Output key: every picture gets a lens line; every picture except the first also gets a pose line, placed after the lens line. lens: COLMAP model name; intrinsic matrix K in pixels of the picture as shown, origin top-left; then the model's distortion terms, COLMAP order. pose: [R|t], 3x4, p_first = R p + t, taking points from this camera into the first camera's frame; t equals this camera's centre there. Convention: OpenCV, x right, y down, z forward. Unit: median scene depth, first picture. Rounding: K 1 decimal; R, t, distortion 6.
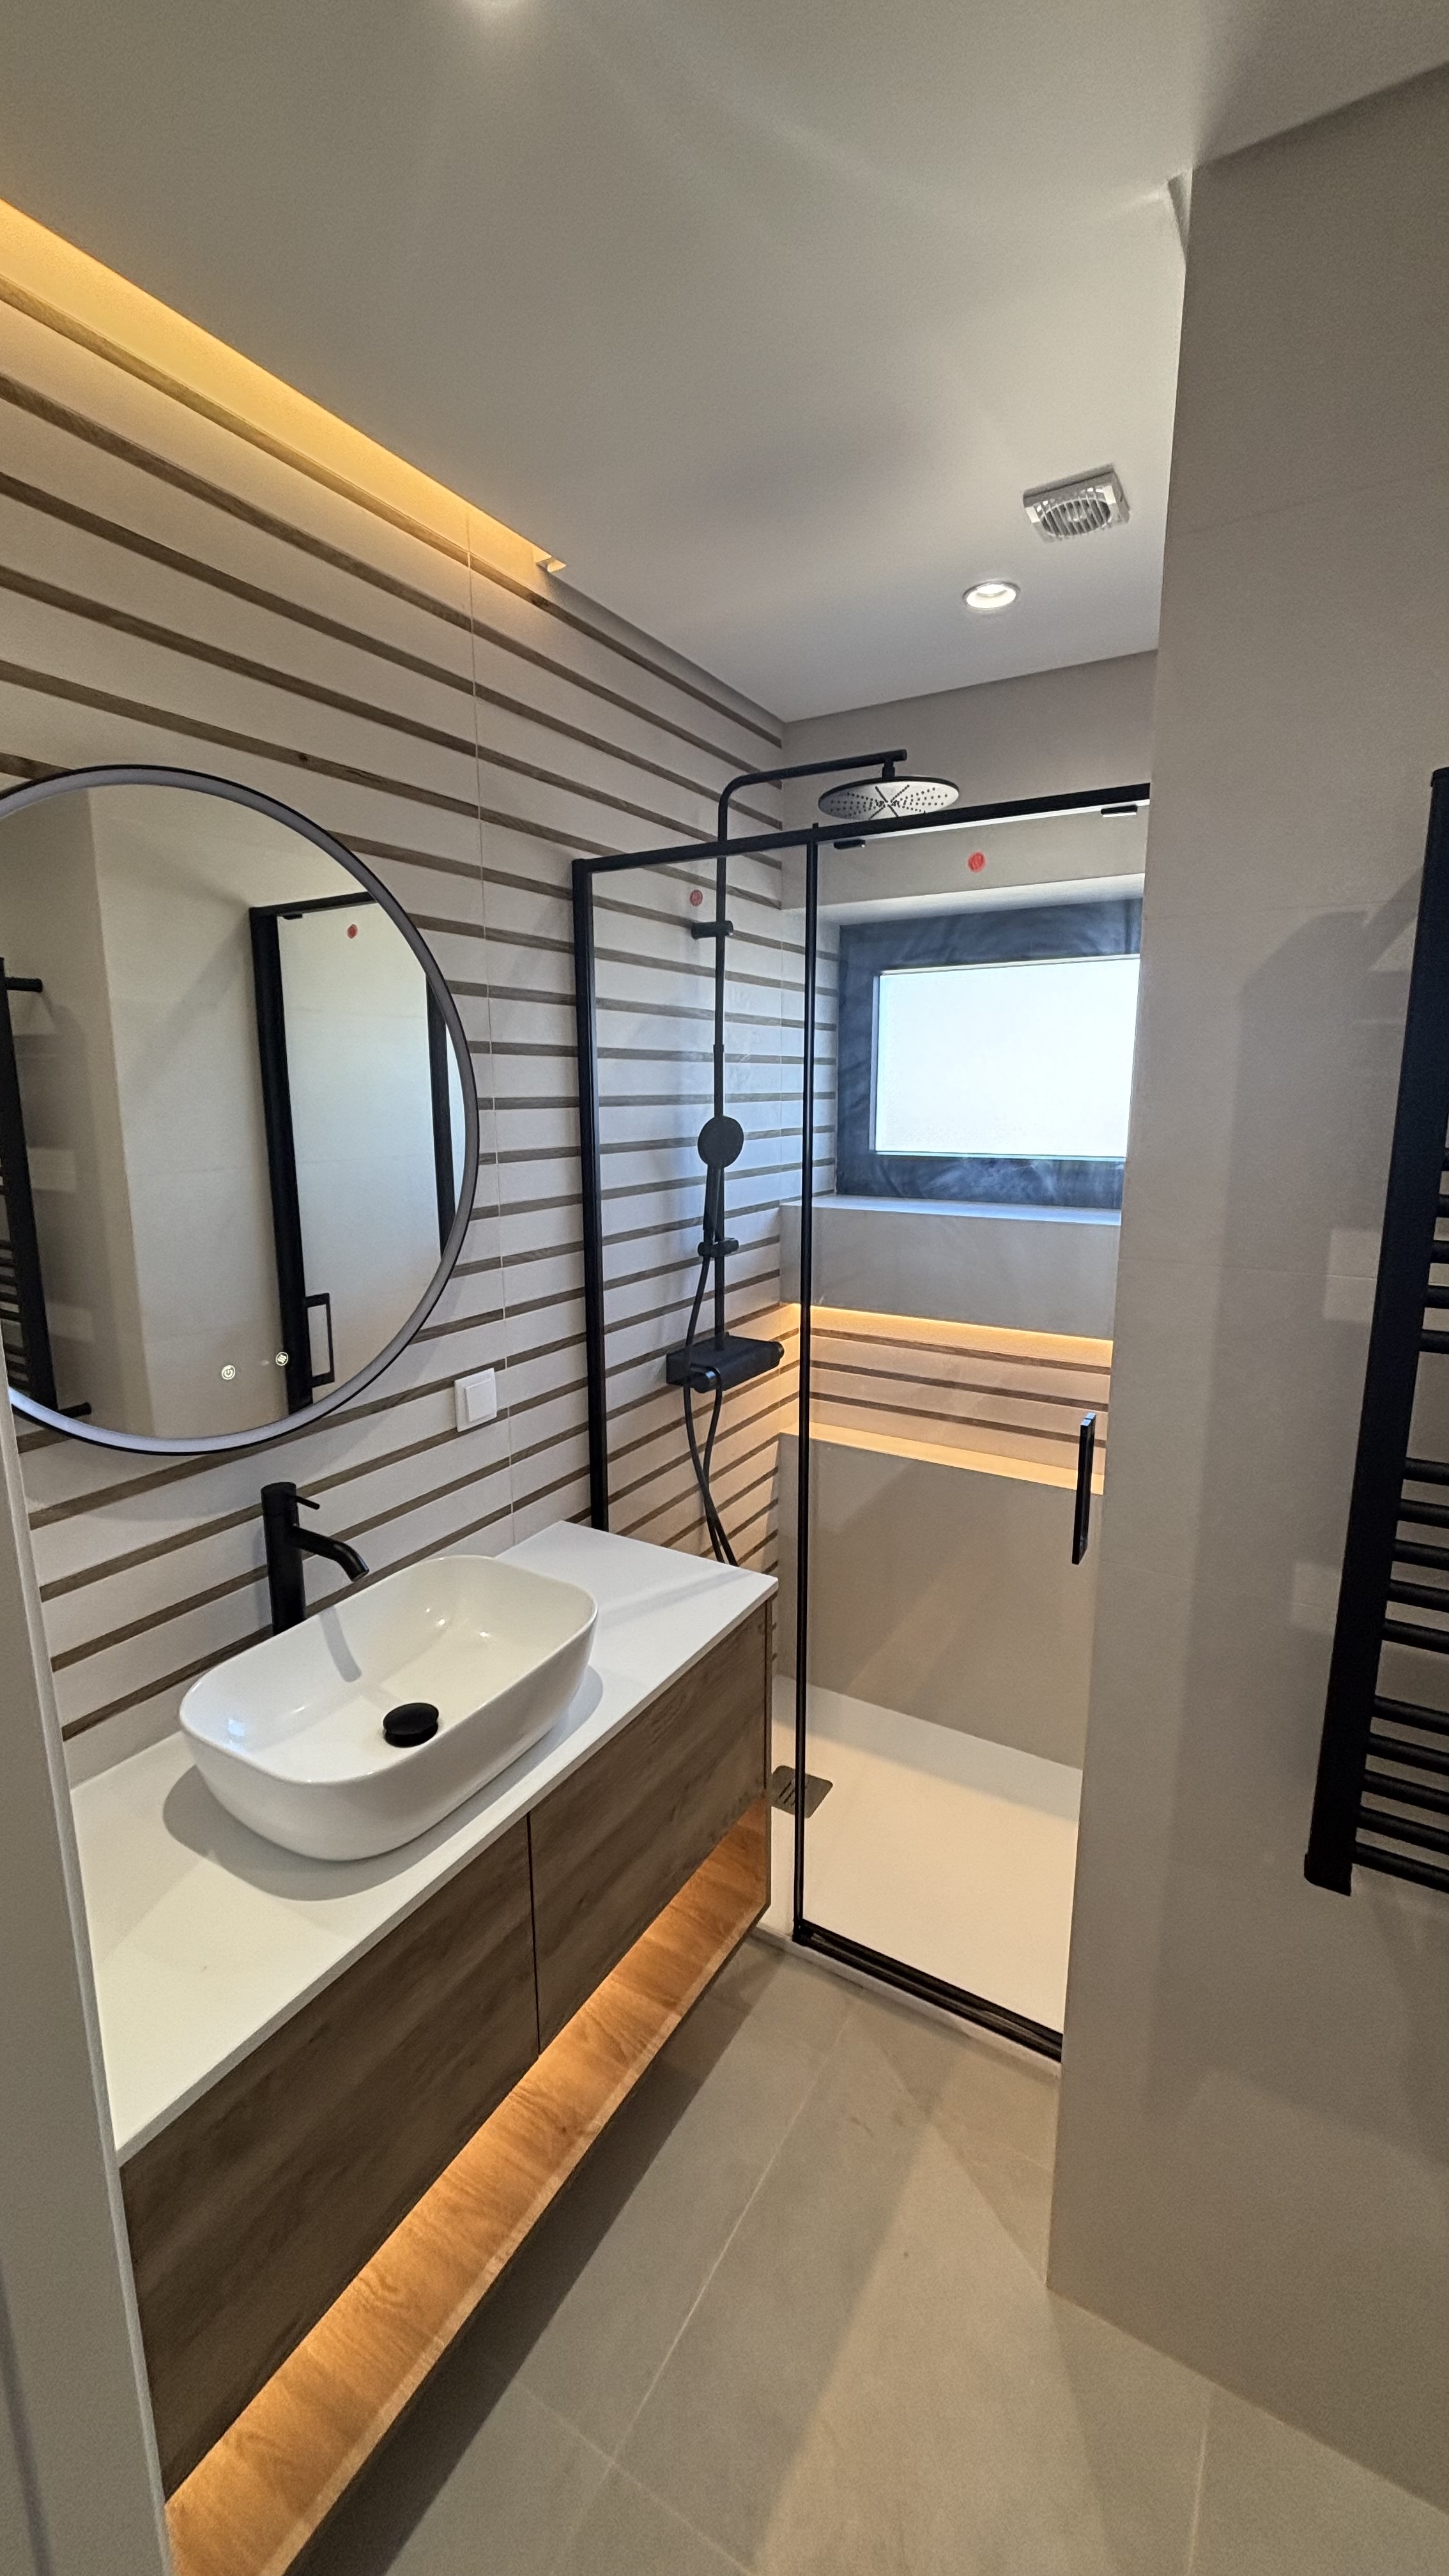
lens RADIAL K [[1042.0, 0, 738.8], [0, 1042.0, 1296.1], [0, 0, 1]] dist [0.010680, 0.001277]
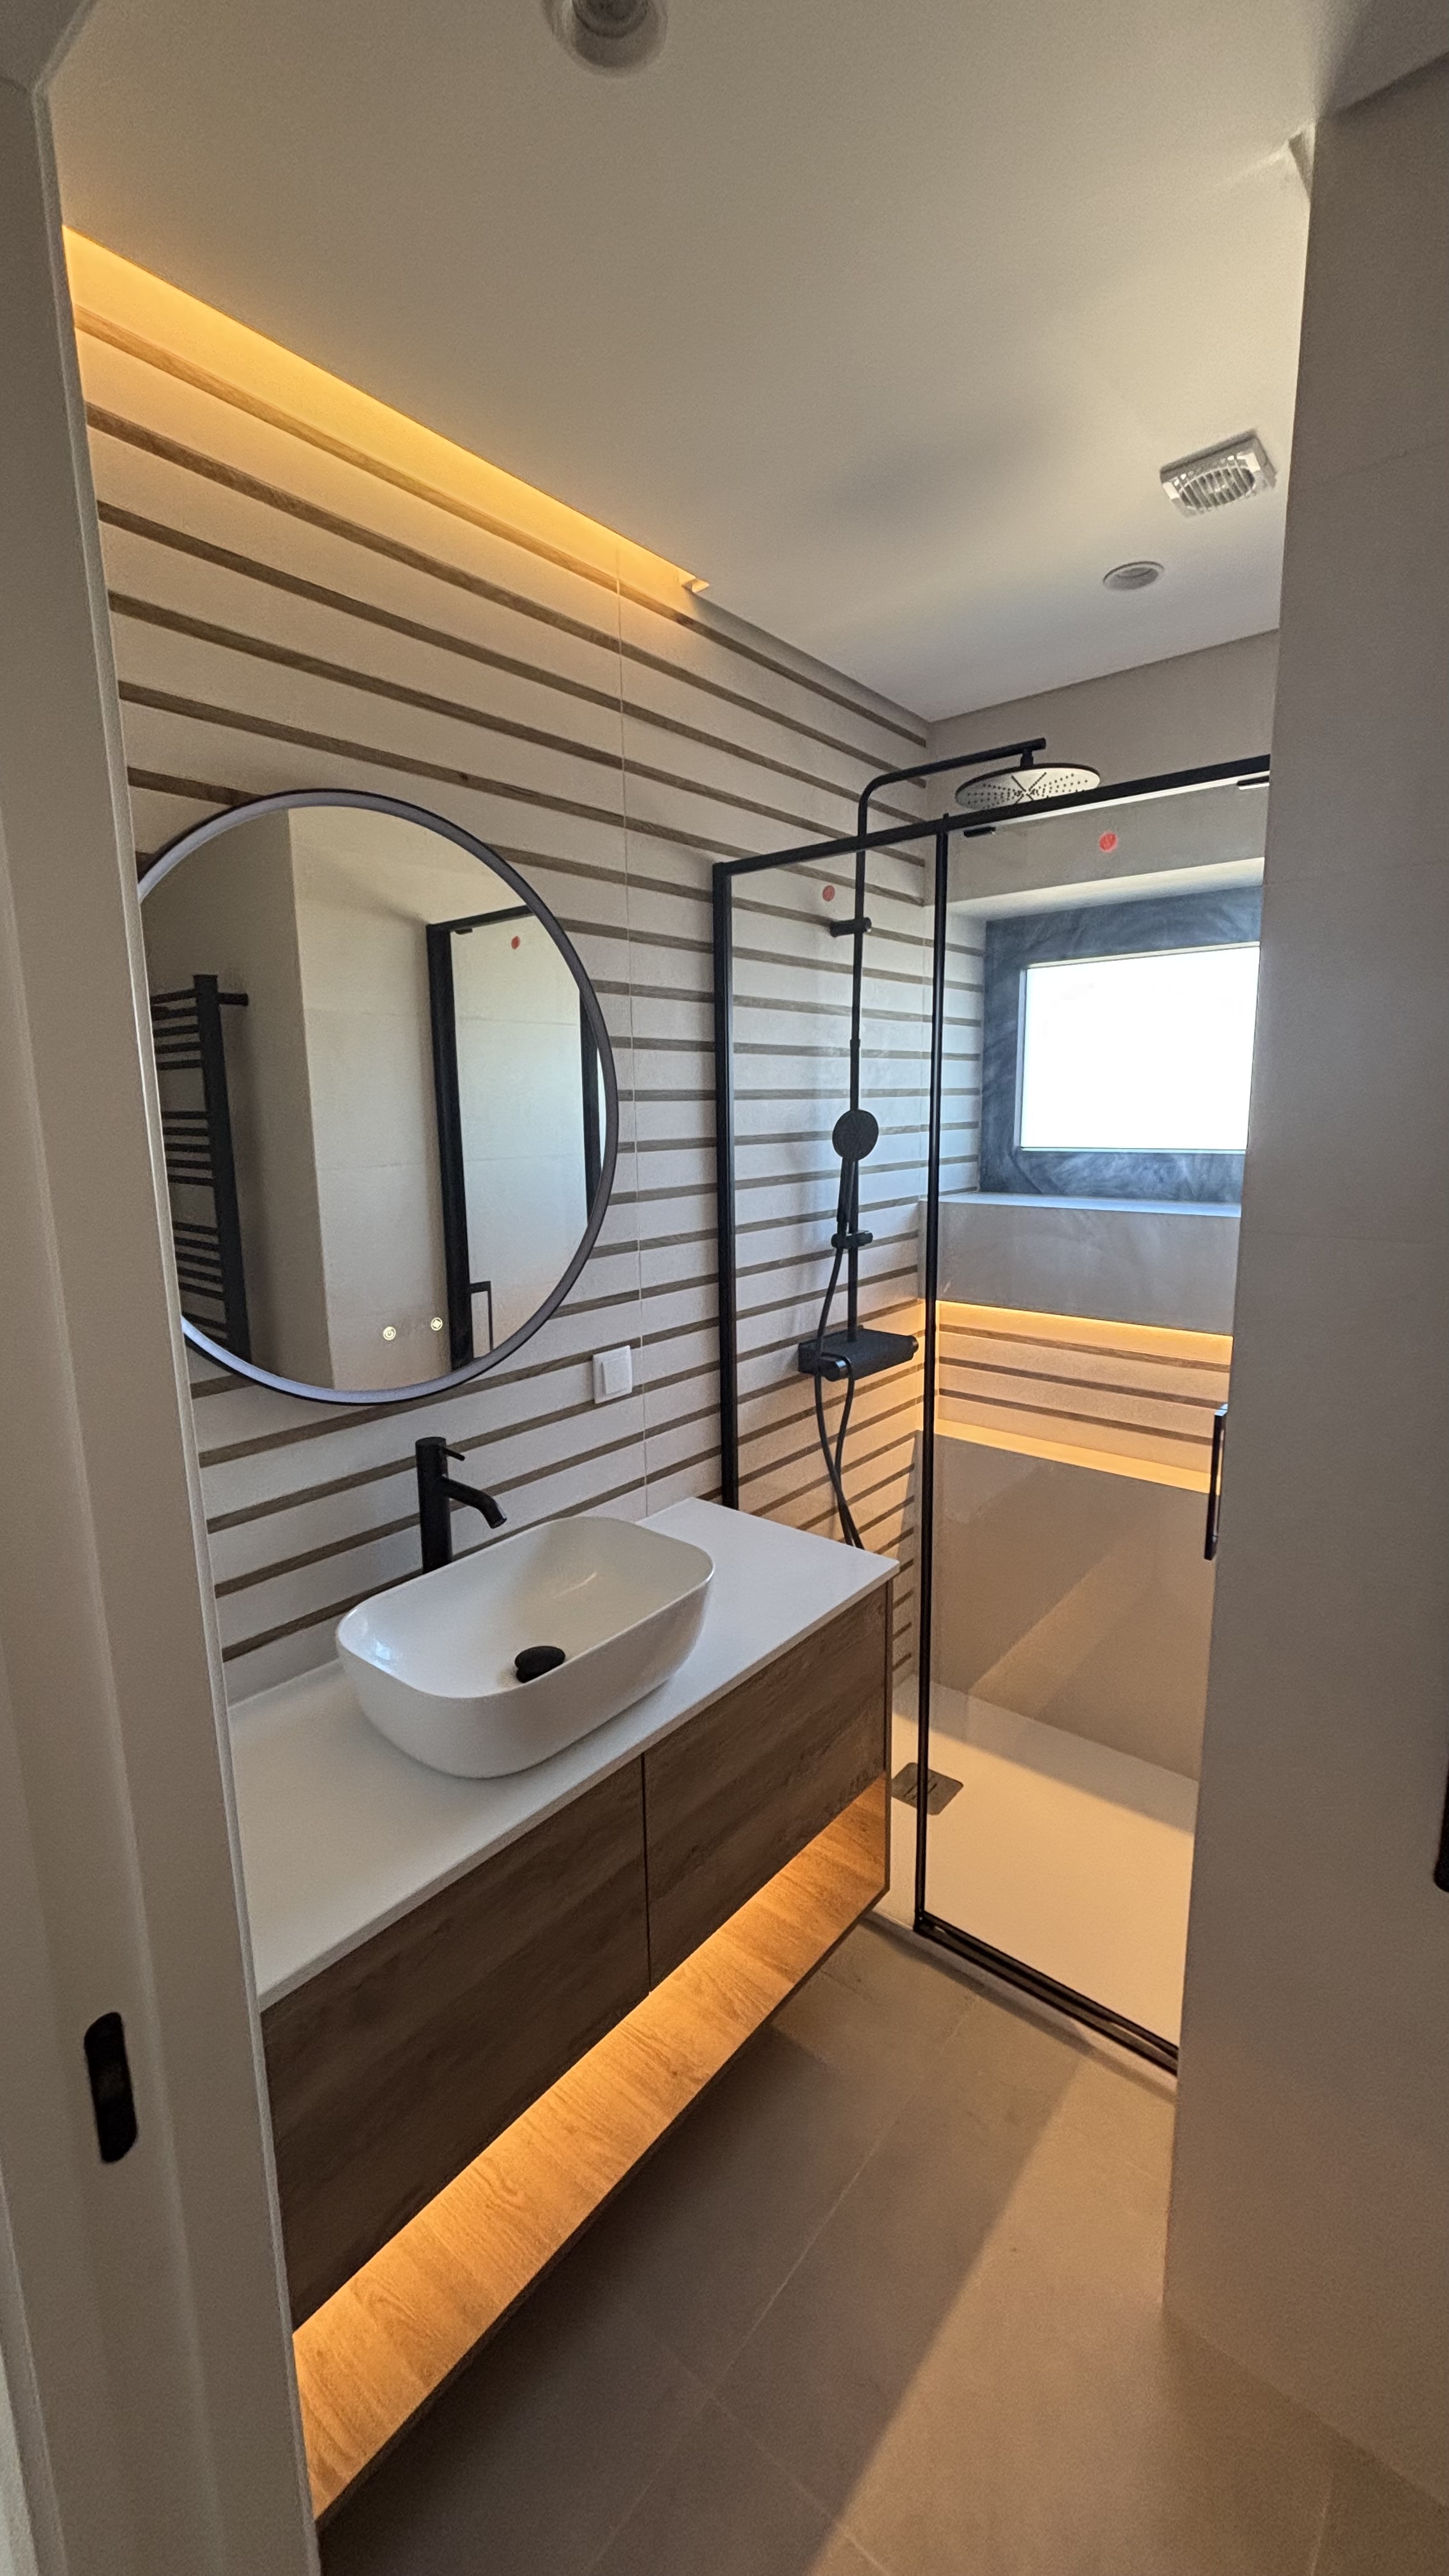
lens RADIAL K [[1042.0, 0, 736.0], [0, 1042.0, 1296.7], [0, 0, 1]] dist [0.010680, 0.001277]
pose [[0.987669, 0.018504, -0.155460, 0.034817], [-0.020330, 0.999742, -0.010167, 0.027057], [0.155232, 0.013202, 0.987790, -0.025503]]
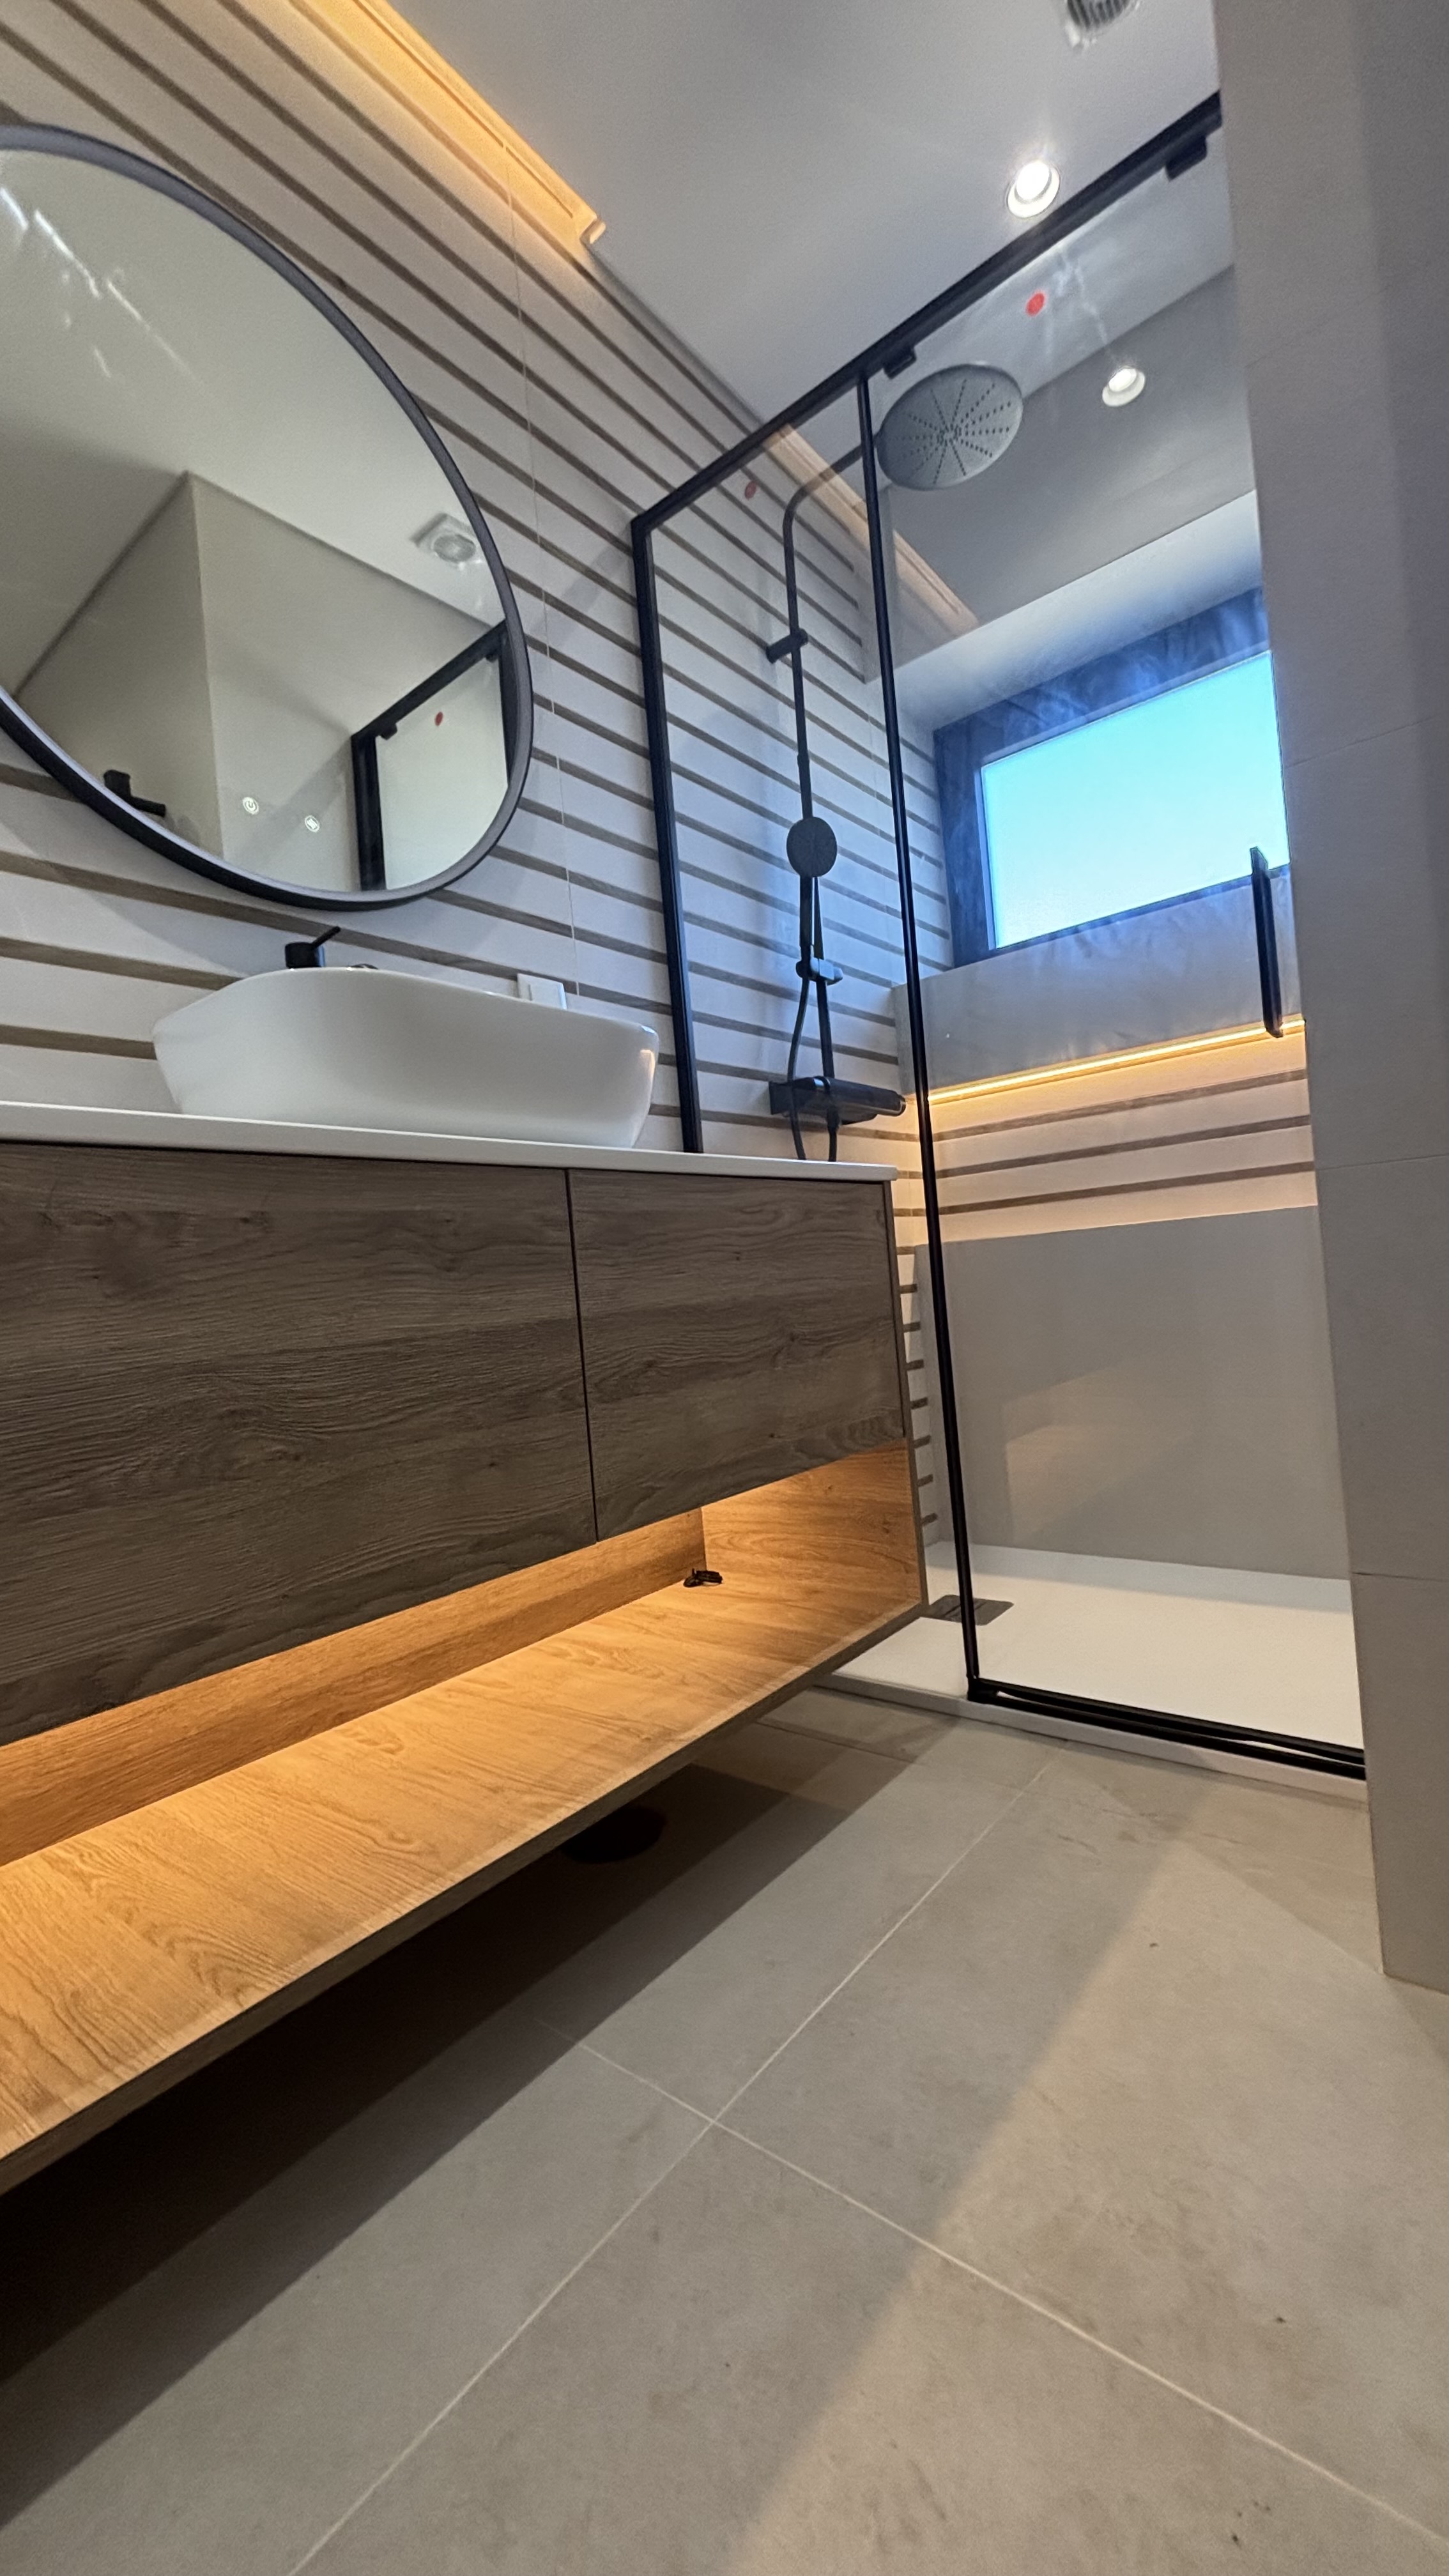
lens RADIAL K [[1042.0, 0, 724.3], [0, 1042.0, 1298.3], [0, 0, 1]] dist [0.010680, 0.001277]
pose [[0.984471, -0.082142, -0.155141, 0.021855], [0.051140, 0.979634, -0.194168, 0.511612], [0.167931, 0.183219, 0.968623, 0.190367]]
